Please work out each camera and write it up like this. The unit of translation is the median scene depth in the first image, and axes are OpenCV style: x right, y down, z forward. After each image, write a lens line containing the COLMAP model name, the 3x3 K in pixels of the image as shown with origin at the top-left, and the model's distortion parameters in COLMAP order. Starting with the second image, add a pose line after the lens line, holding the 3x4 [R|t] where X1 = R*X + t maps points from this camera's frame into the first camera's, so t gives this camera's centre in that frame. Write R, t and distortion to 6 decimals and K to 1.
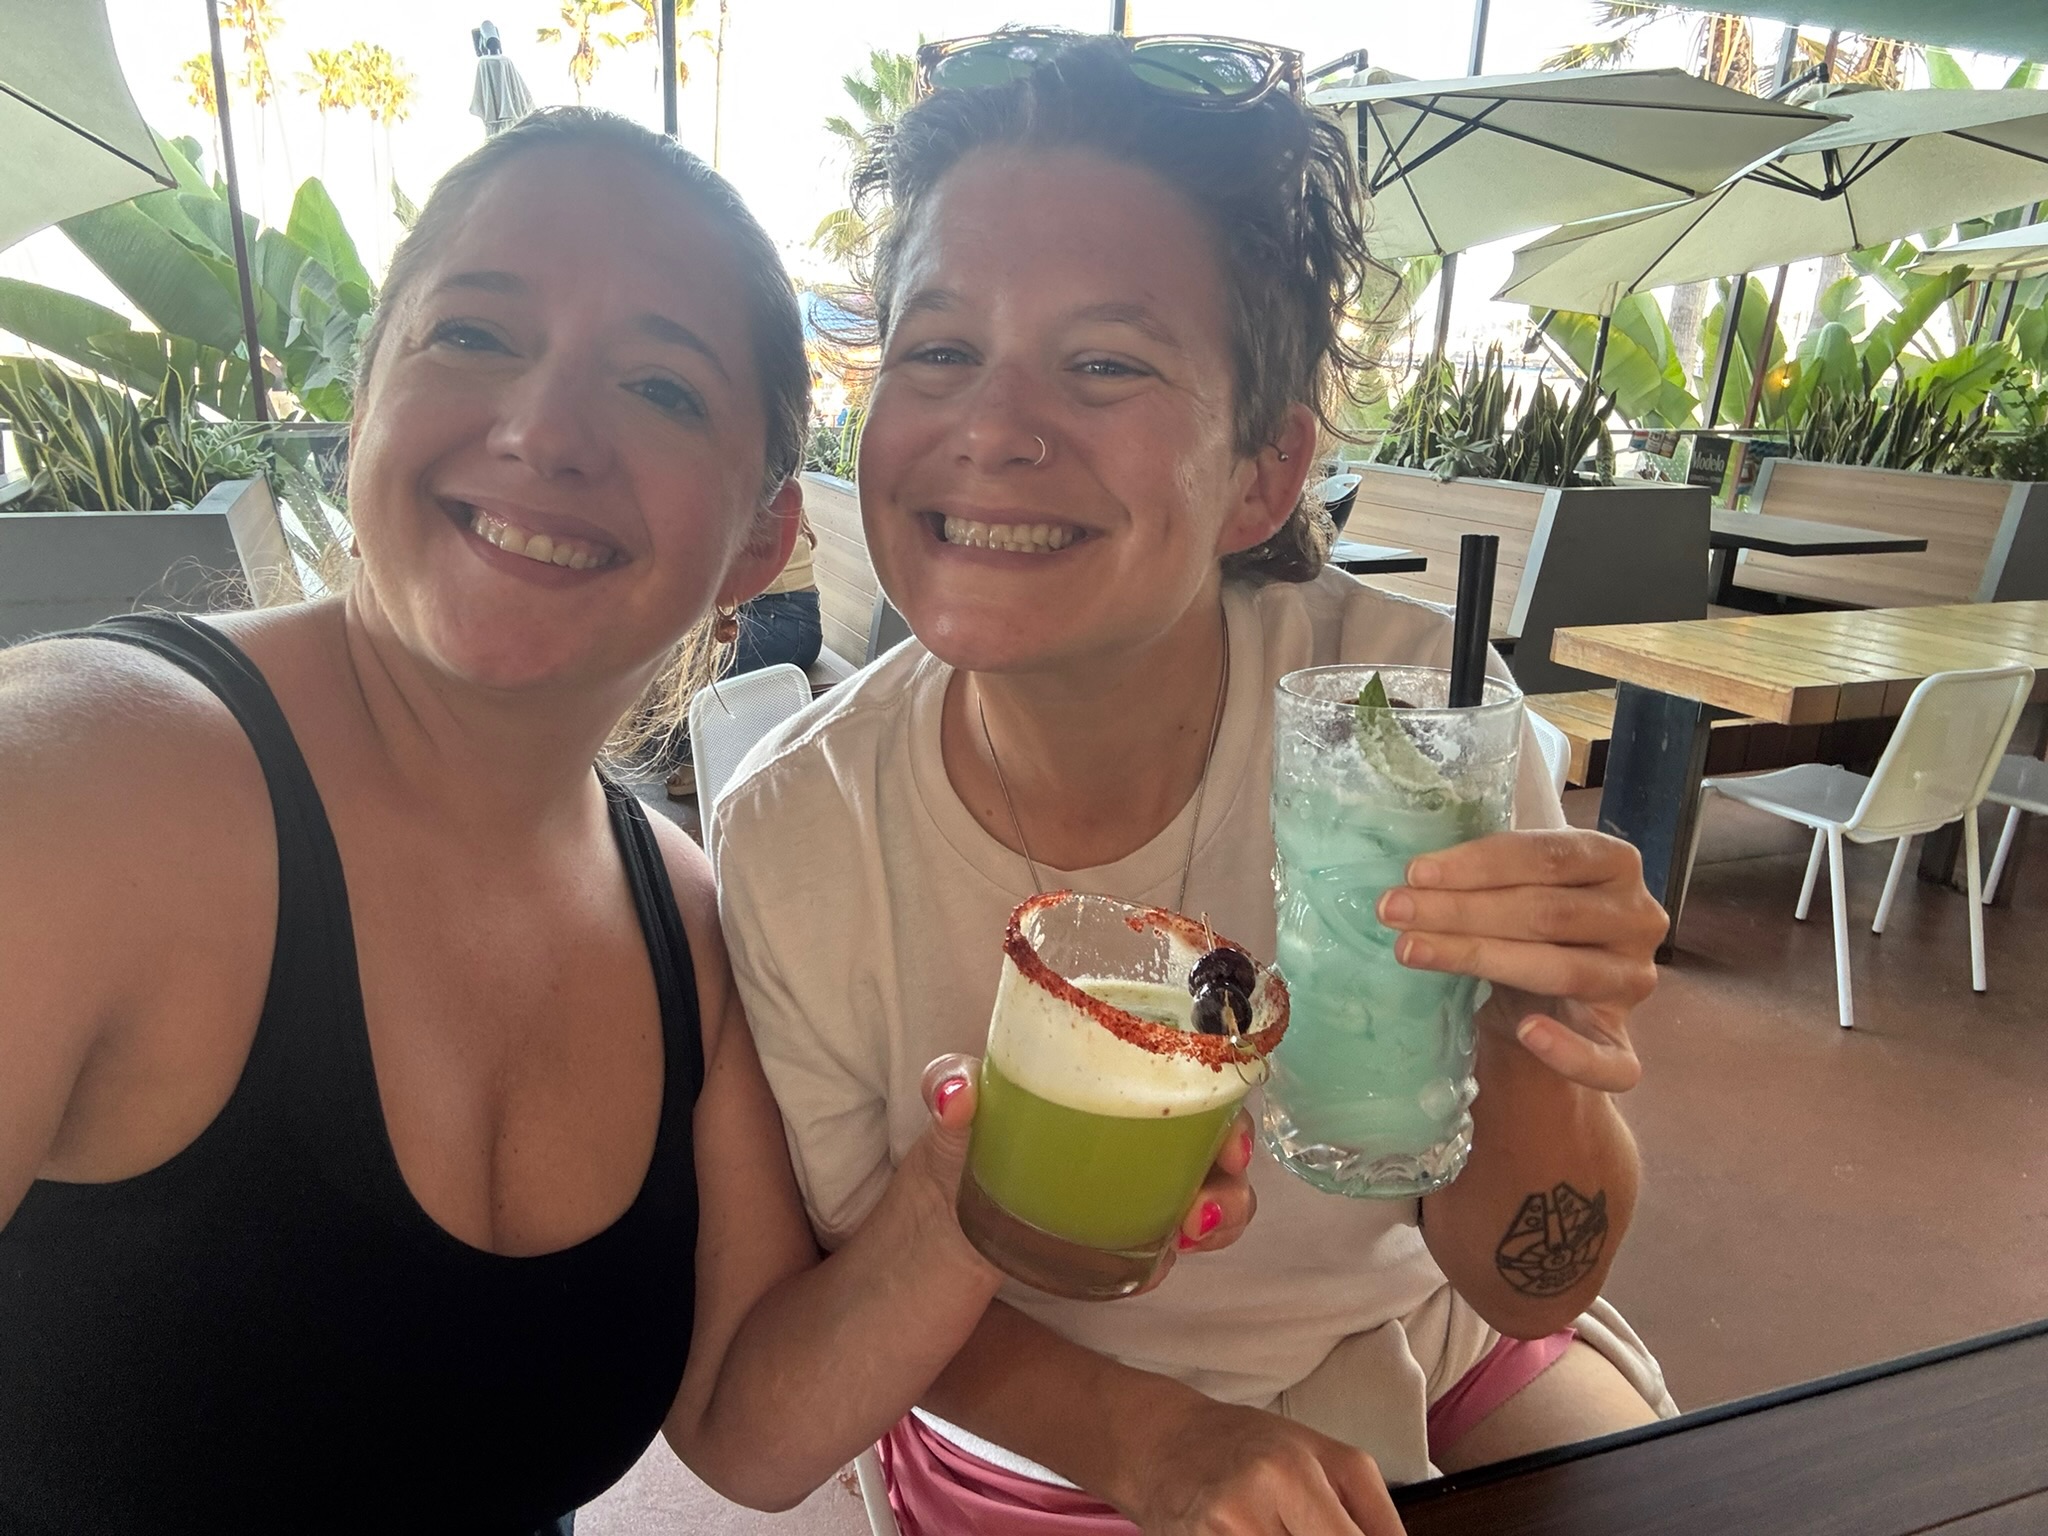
lens RADIAL K [[1367.2, 0, 1022.6], [0, 1367.2, 770.0], [0, 0, 1]] dist [0.000265, 0.000056]
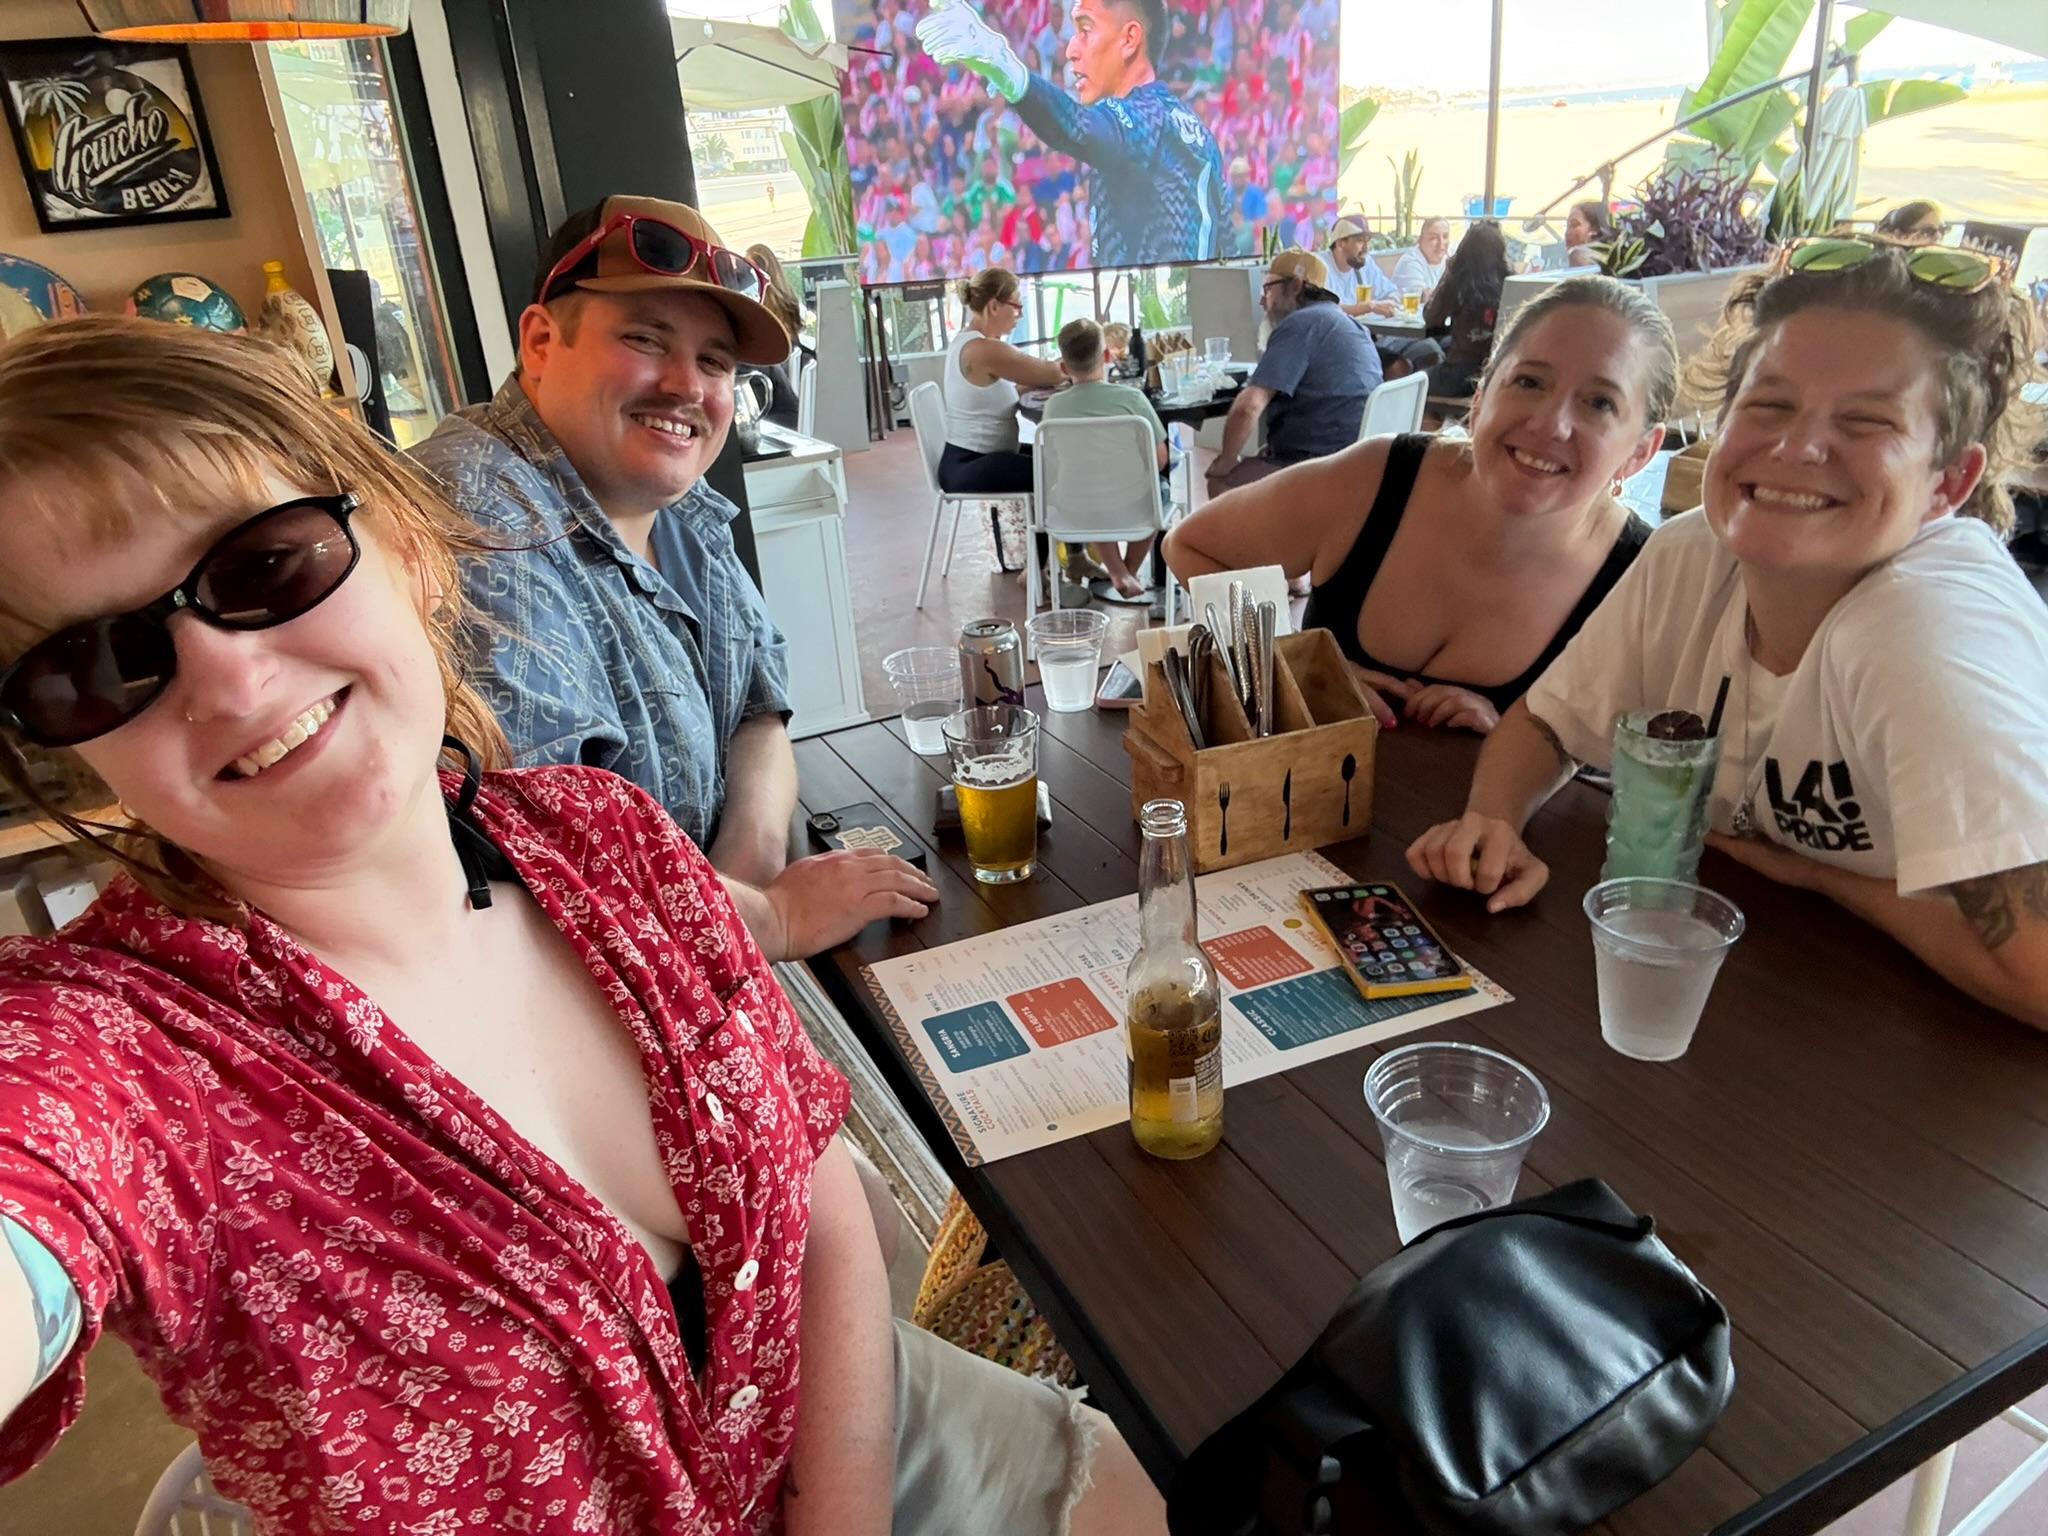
lens RADIAL K [[1386.2, 0, 1024.5], [0, 1386.2, 763.9], [0, 0, 1]] dist [-0.003092, -0.000135]
pose [[0.917571, 0.168836, -0.359941, -0.240989], [-0.173701, 0.984614, 0.019043, 0.357219], [0.357618, 0.045049, 0.932781, -1.241941]]
